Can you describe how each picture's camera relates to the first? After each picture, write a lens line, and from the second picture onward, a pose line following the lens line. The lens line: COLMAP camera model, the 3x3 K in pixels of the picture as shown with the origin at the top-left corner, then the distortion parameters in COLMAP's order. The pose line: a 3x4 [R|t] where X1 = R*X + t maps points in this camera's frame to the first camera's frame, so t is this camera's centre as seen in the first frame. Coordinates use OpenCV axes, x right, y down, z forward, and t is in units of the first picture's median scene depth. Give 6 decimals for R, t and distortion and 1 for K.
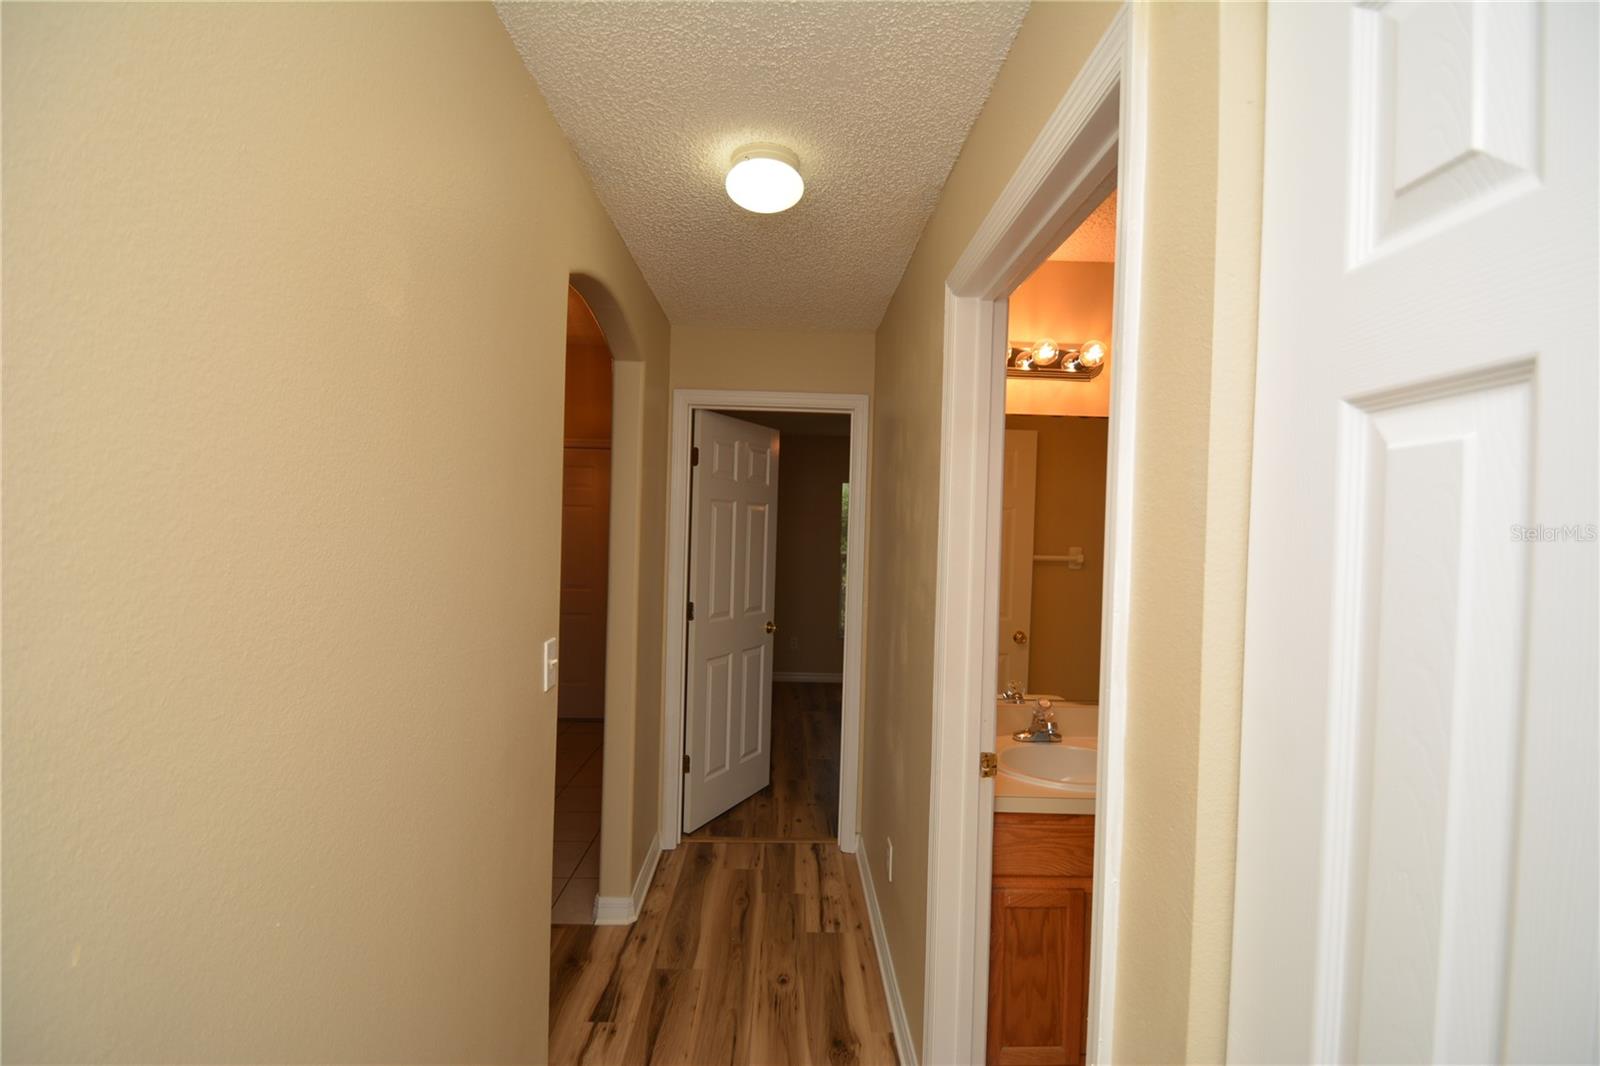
lens RADIAL K [[704.7, 0, 803.0], [0, 704.7, 538.2], [0, 0, 1]] dist [0.013838, -0.015536]
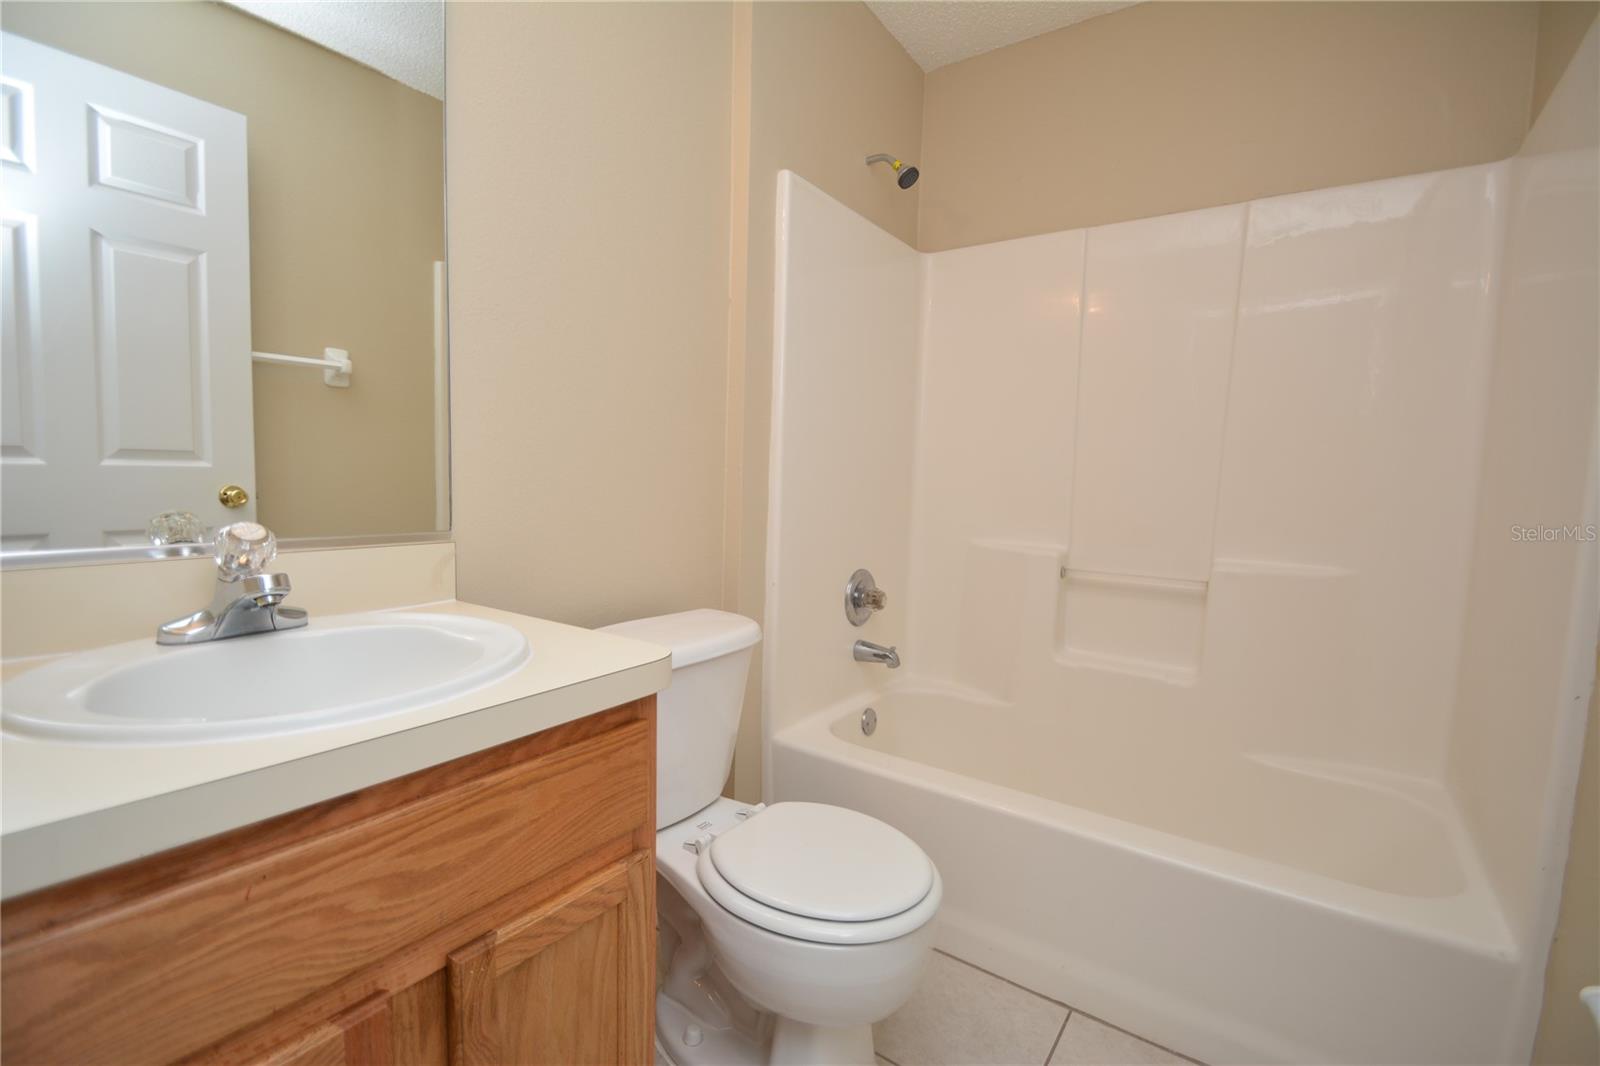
lens RADIAL K [[704.7, 0, 800.0], [0, 704.7, 536.3], [0, 0, 1]] dist [0.013838, -0.015536]
pose [[0.597476, -0.087157, 0.797136, 0.129957], [0.009658, 0.994786, 0.101529, 0.120089], [-0.801829, -0.052962, 0.595202, 0.319162]]
